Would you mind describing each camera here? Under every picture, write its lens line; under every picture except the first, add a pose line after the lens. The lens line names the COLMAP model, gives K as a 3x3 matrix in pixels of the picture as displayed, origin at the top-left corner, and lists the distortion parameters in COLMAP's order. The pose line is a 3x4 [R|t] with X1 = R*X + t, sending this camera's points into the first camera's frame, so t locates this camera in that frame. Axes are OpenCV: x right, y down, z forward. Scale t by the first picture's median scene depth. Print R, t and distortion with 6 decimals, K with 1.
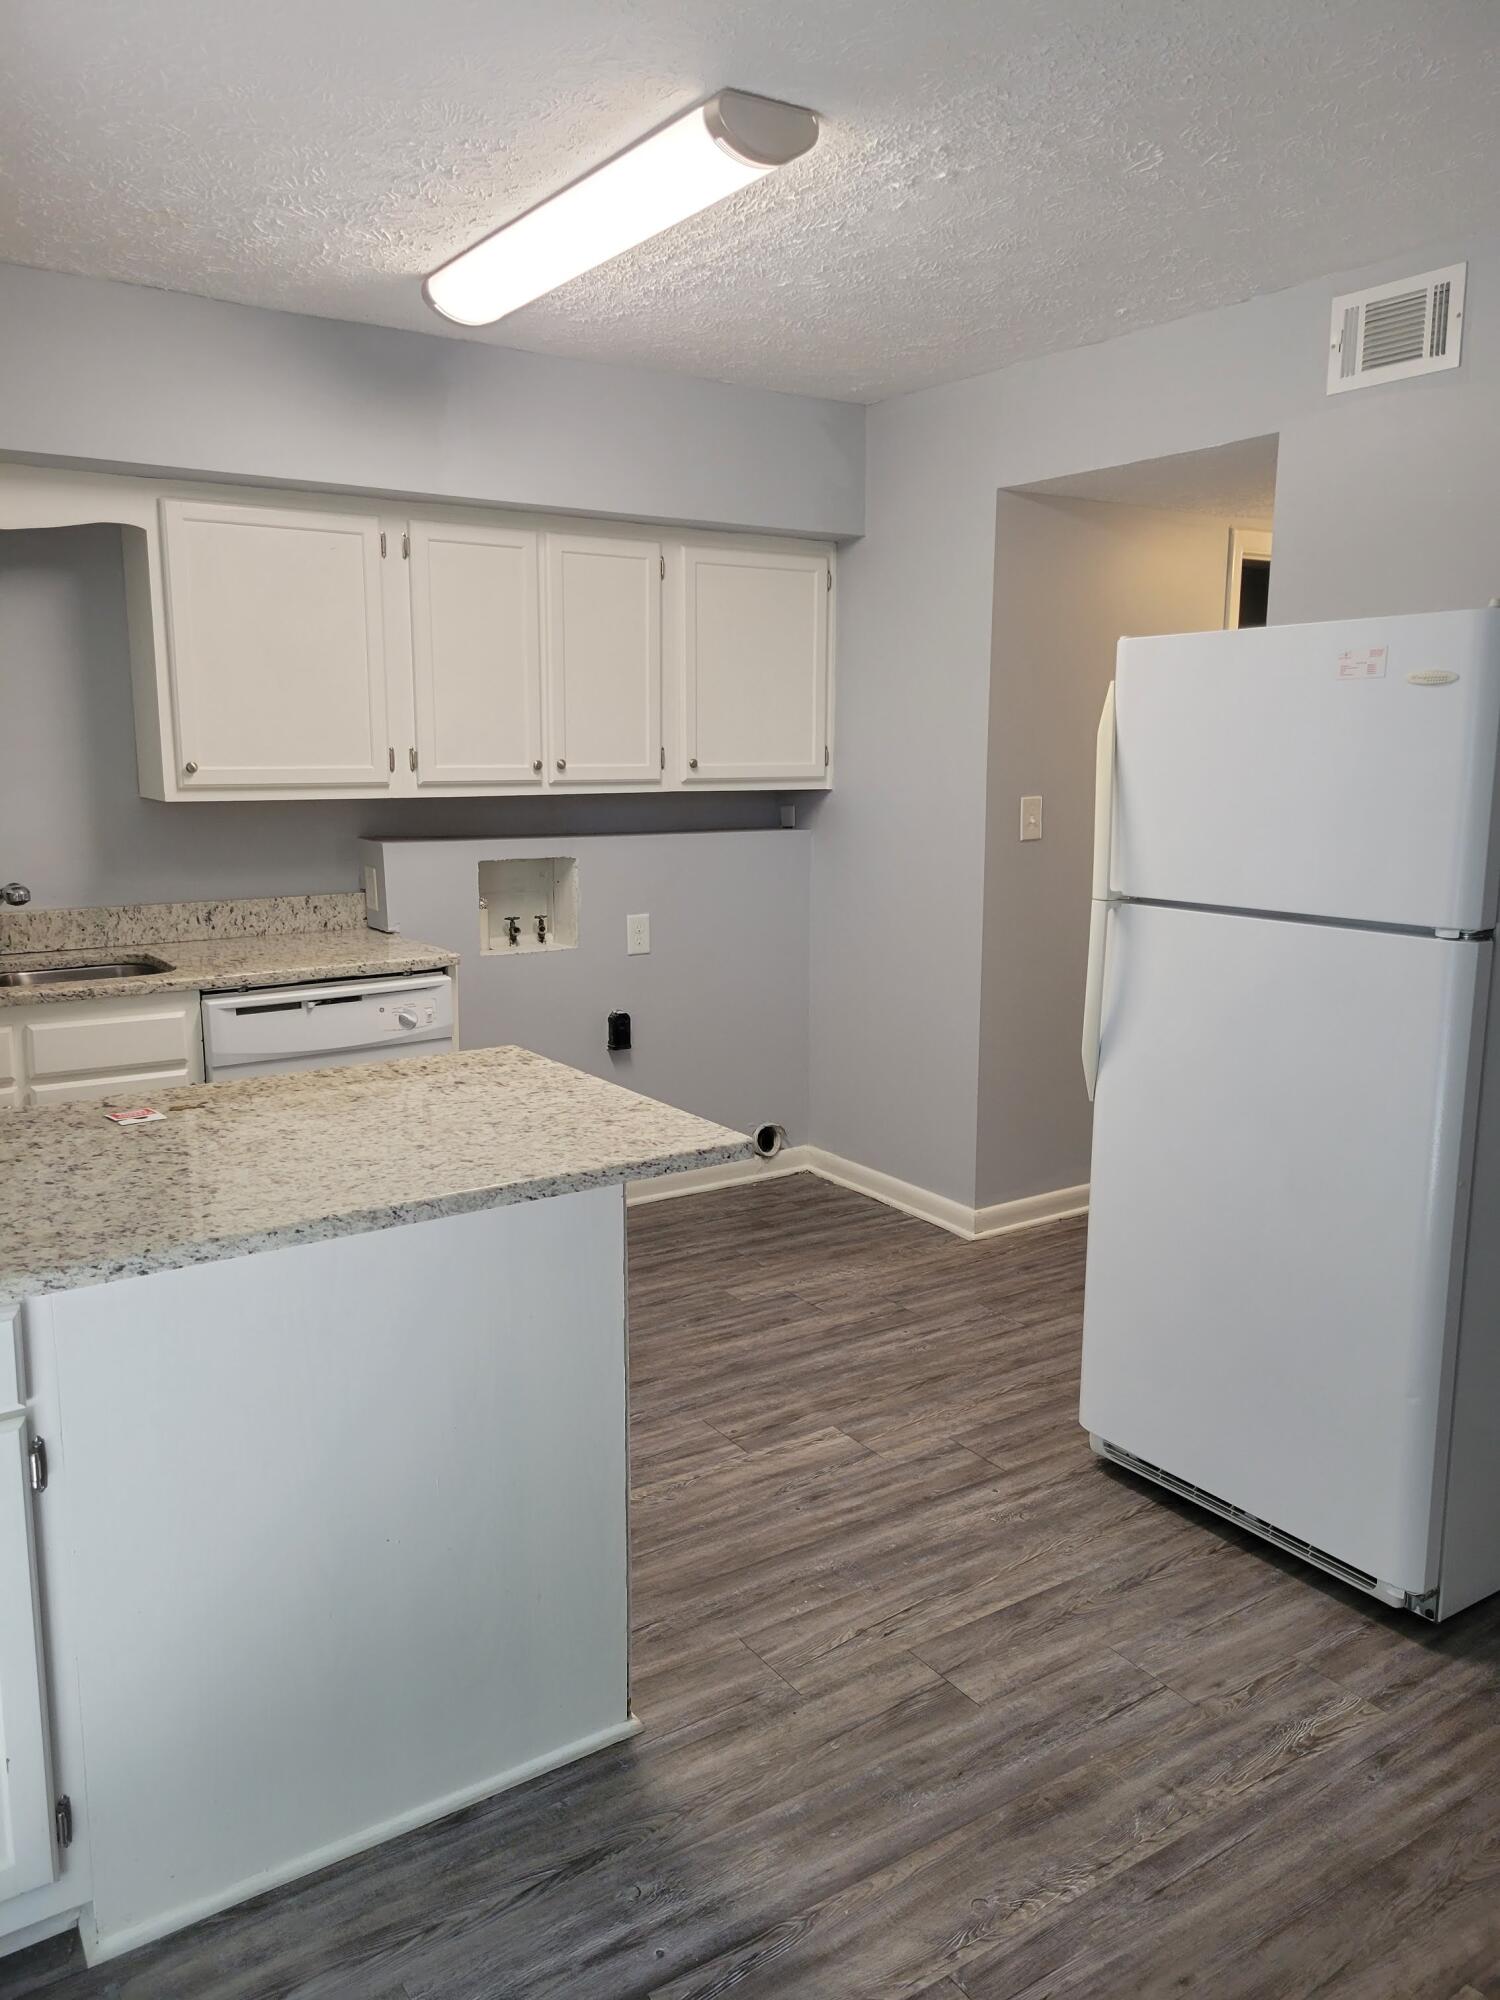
lens RADIAL K [[1478.7, 0, 742.7], [0, 1478.7, 994.8], [0, 0, 1]] dist [0.021584, -0.027951]
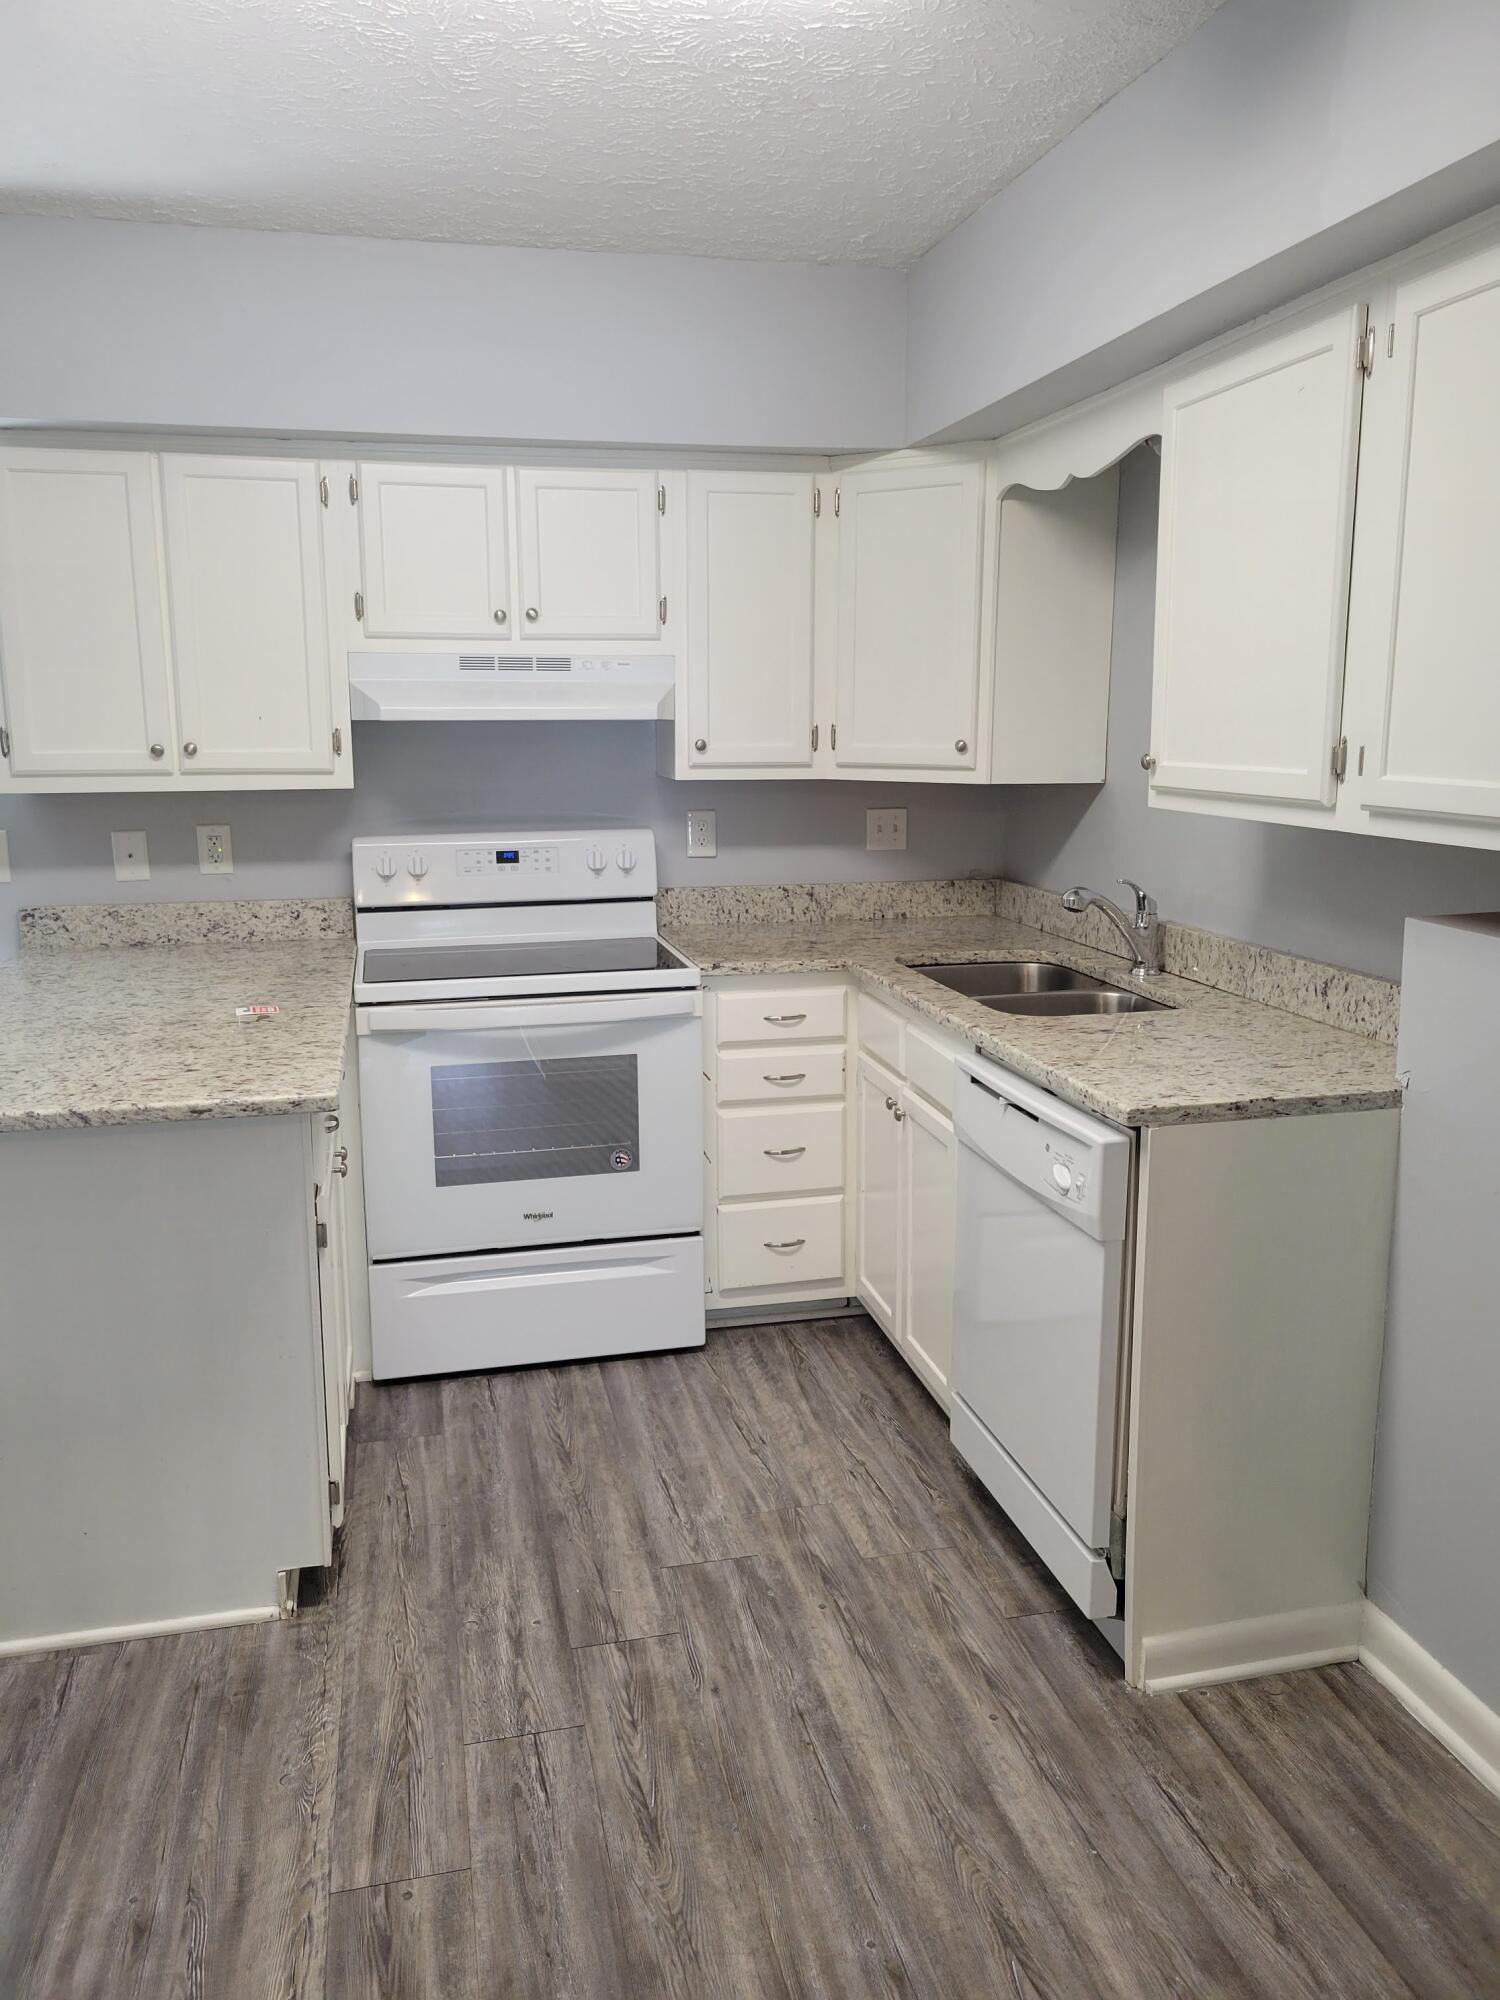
lens RADIAL K [[1478.7, 0, 729.7], [0, 1478.7, 969.1], [0, 0, 1]] dist [0.021584, -0.027951]
pose [[-0.347292, 0.147926, -0.926016, 0.362500], [-0.173207, 0.960371, 0.218373, -0.168503], [0.921622, 0.236232, -0.307907, 1.008972]]
